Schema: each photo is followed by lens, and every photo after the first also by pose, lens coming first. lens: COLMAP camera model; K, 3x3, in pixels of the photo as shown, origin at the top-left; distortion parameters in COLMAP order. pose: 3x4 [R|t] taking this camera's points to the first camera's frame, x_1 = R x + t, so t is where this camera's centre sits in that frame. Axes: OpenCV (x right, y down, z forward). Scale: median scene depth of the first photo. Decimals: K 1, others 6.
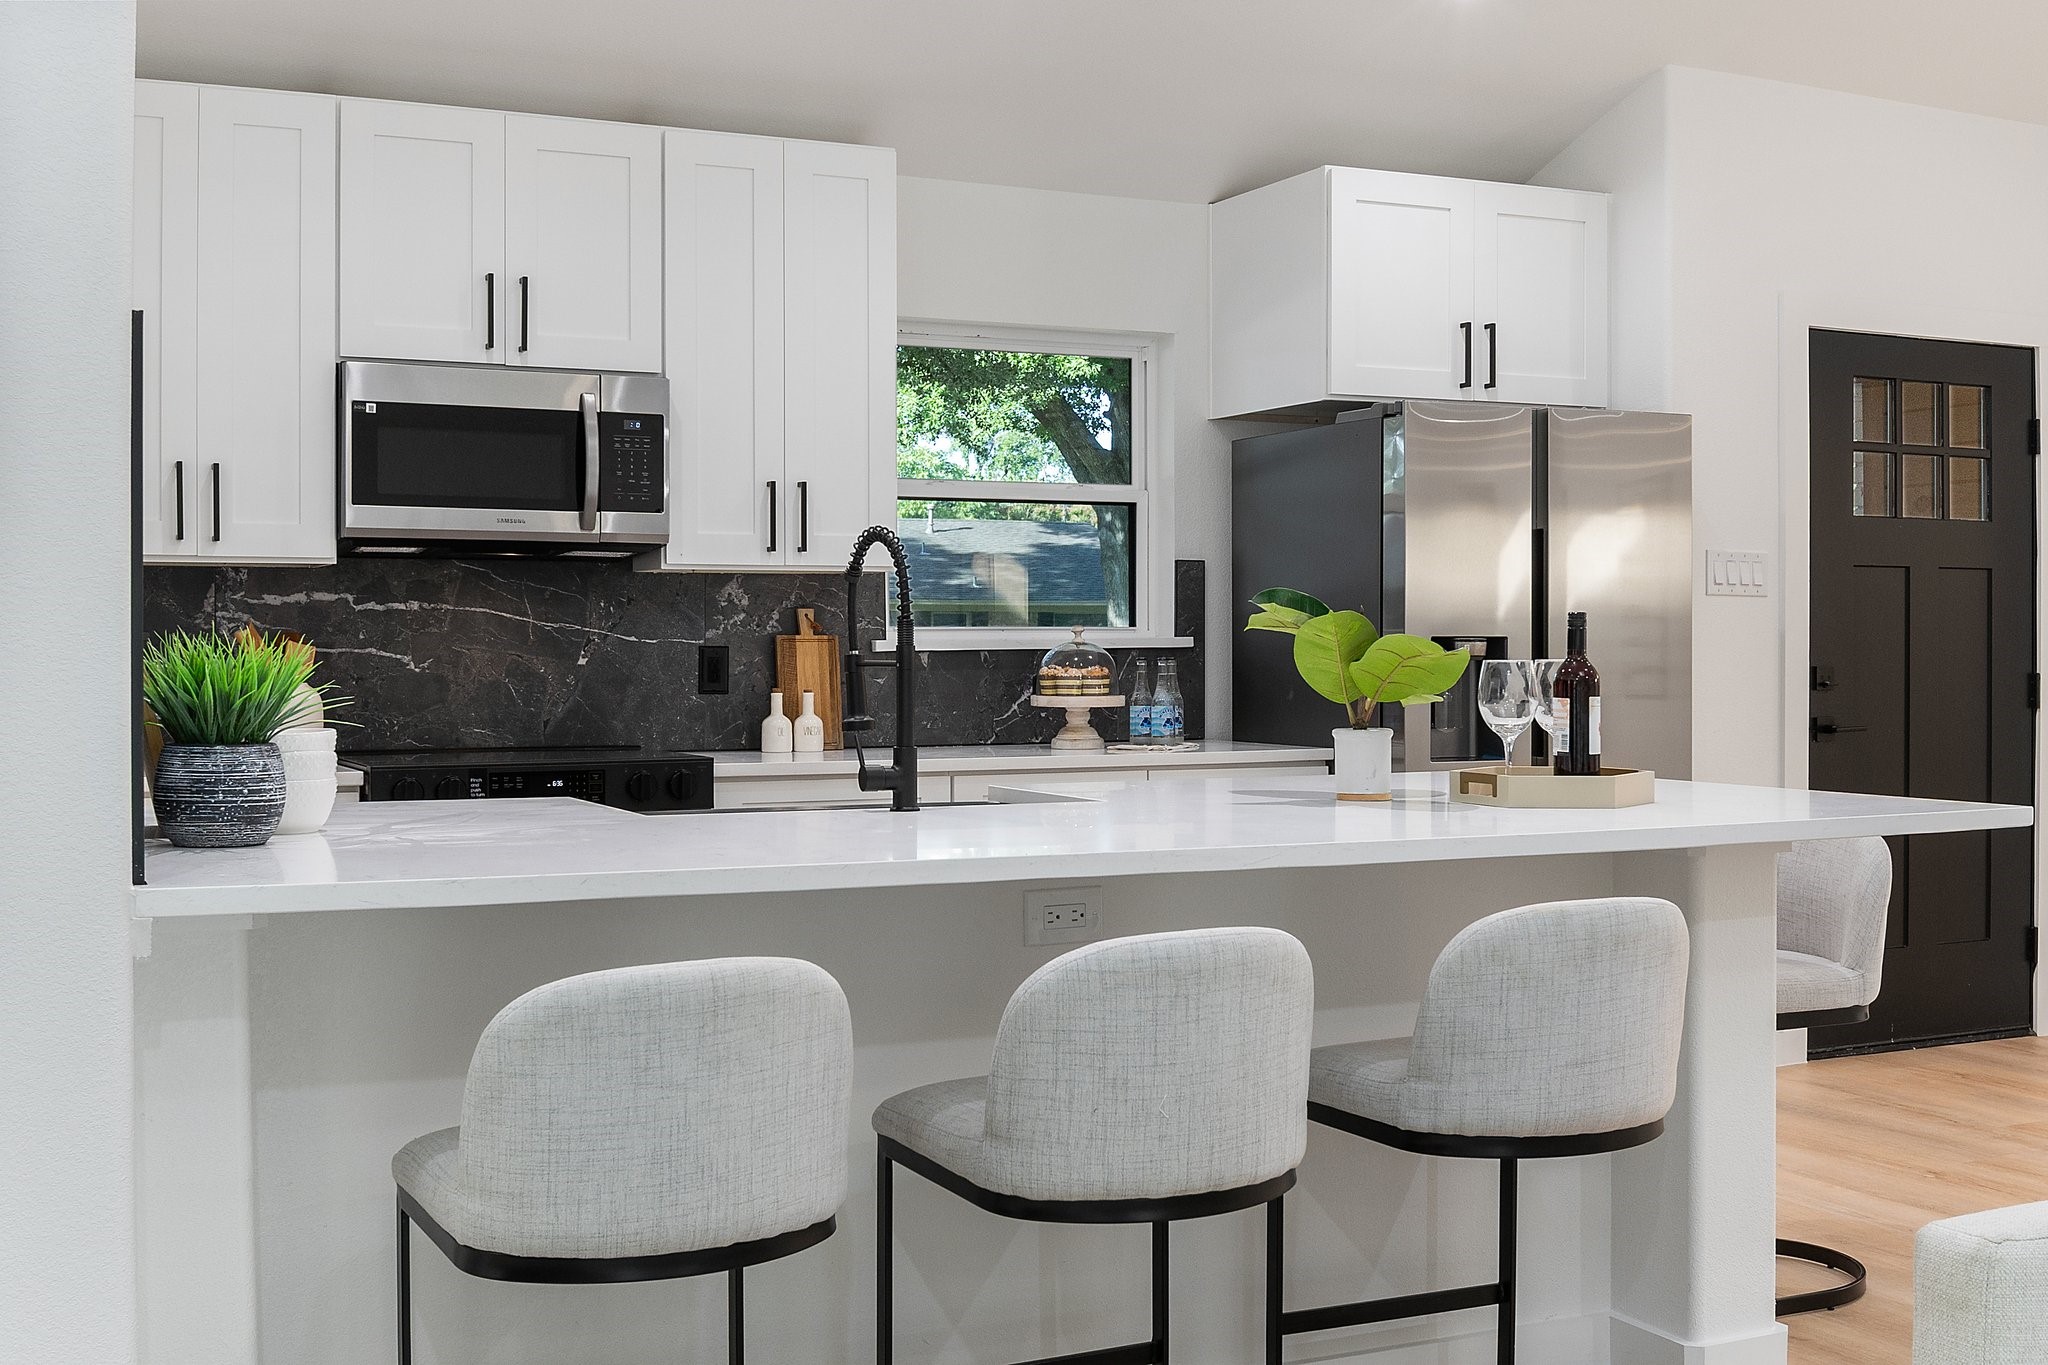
lens RADIAL K [[2292.0, 0, 1024.0], [0, 2292.0, 682.5], [0, 0, 1]] dist [-0.003906, -0.000896]
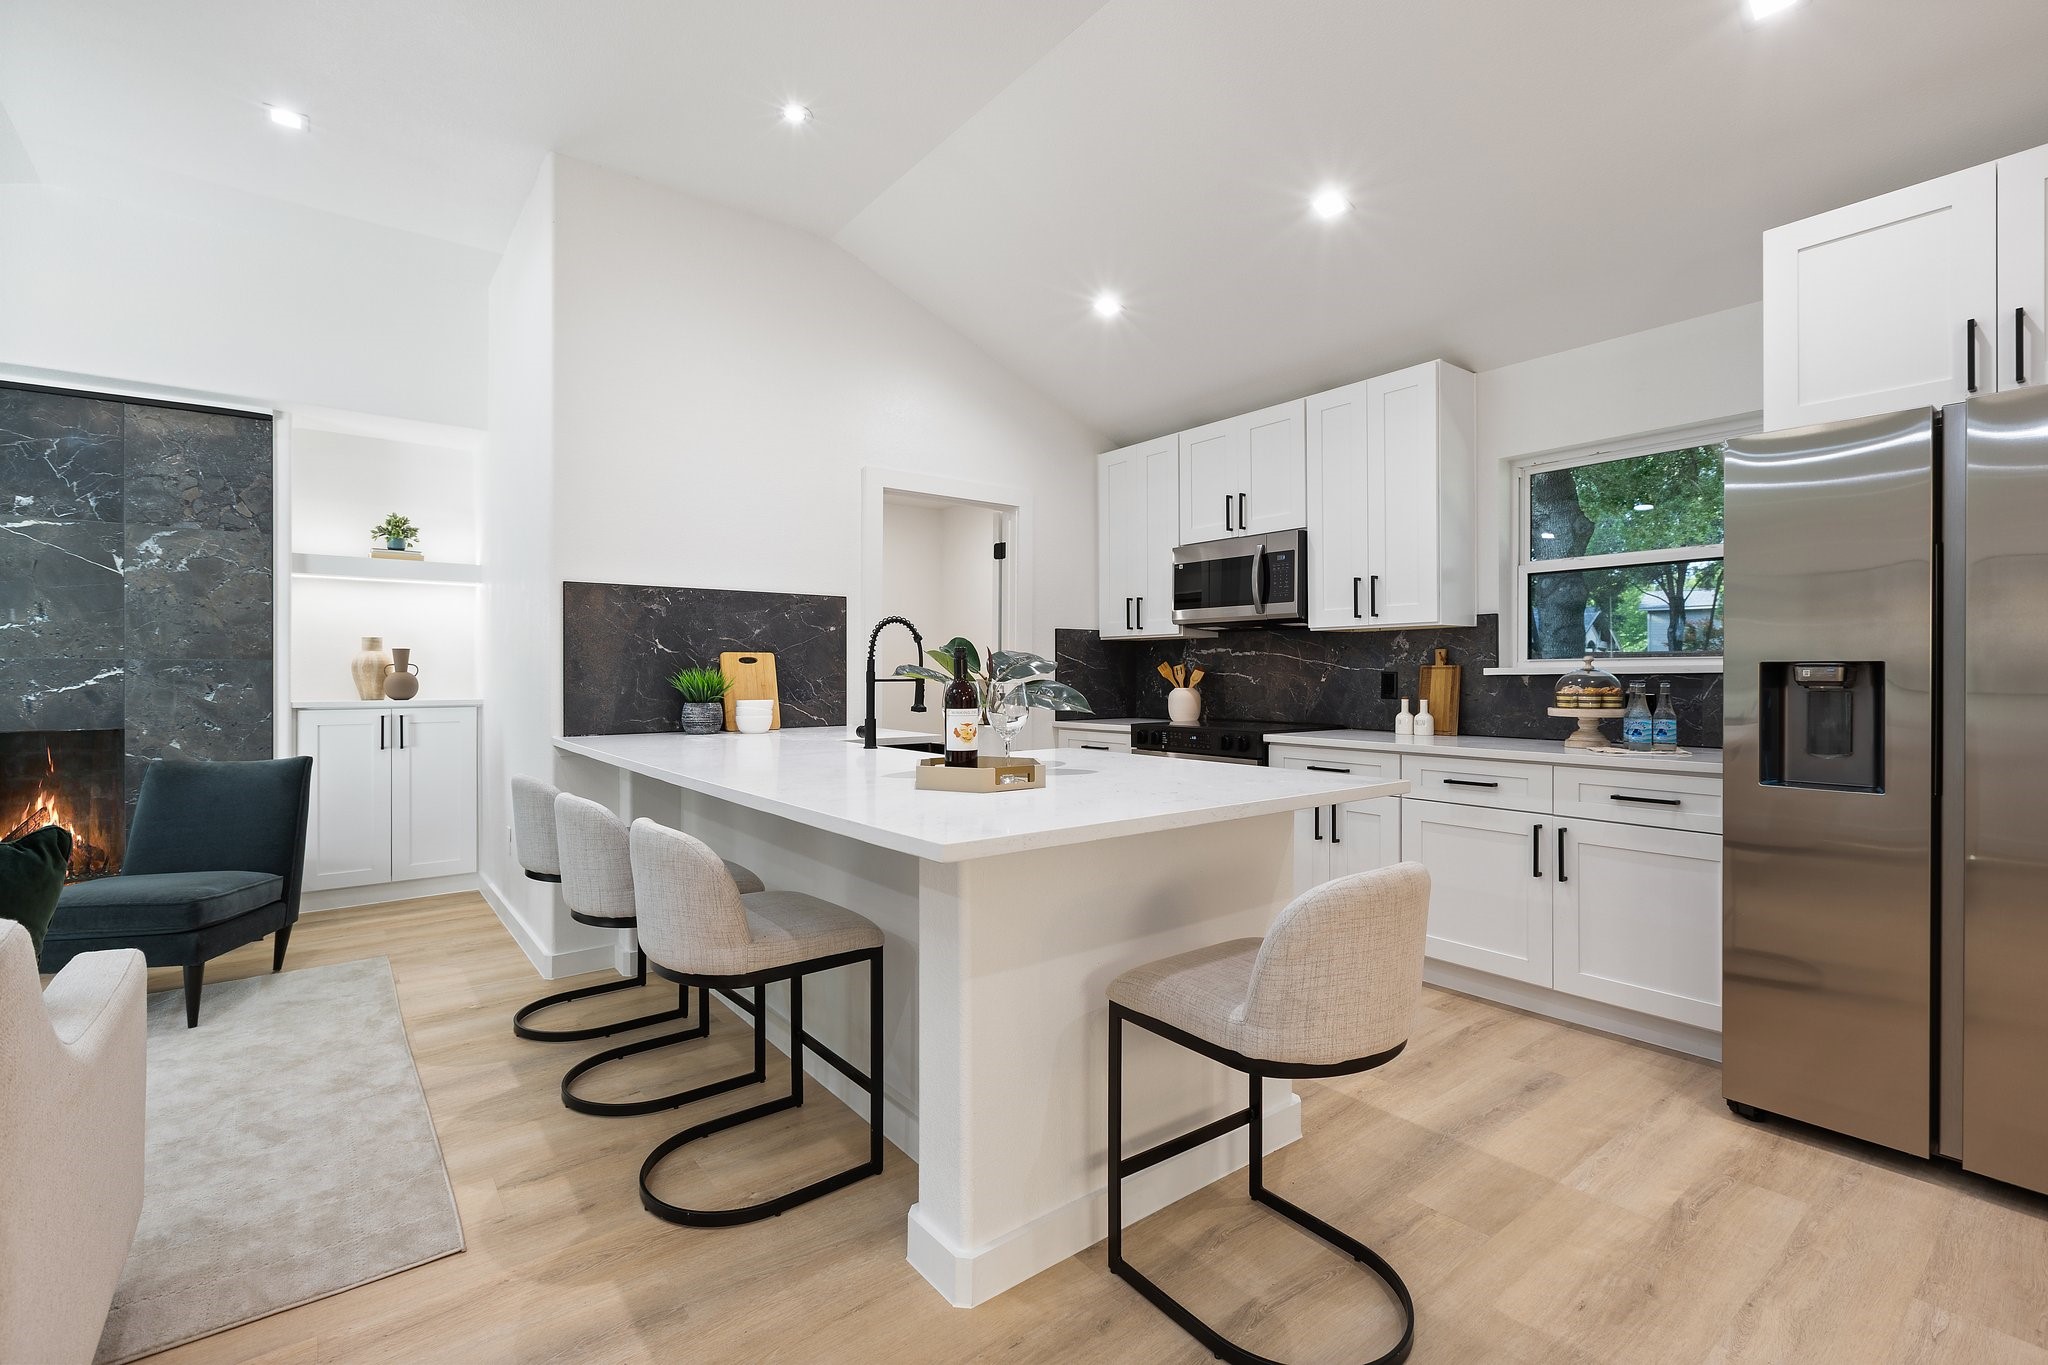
lens RADIAL K [[942.0, 0, 1013.5], [0, 942.0, 674.2], [0, 0, 1]] dist [0.000998, -0.000093]
pose [[0.198720, 0.004478, -0.980046, 0.519633], [-0.009163, 0.999954, 0.002711, -0.013346], [0.980013, 0.008441, 0.198752, 0.572323]]
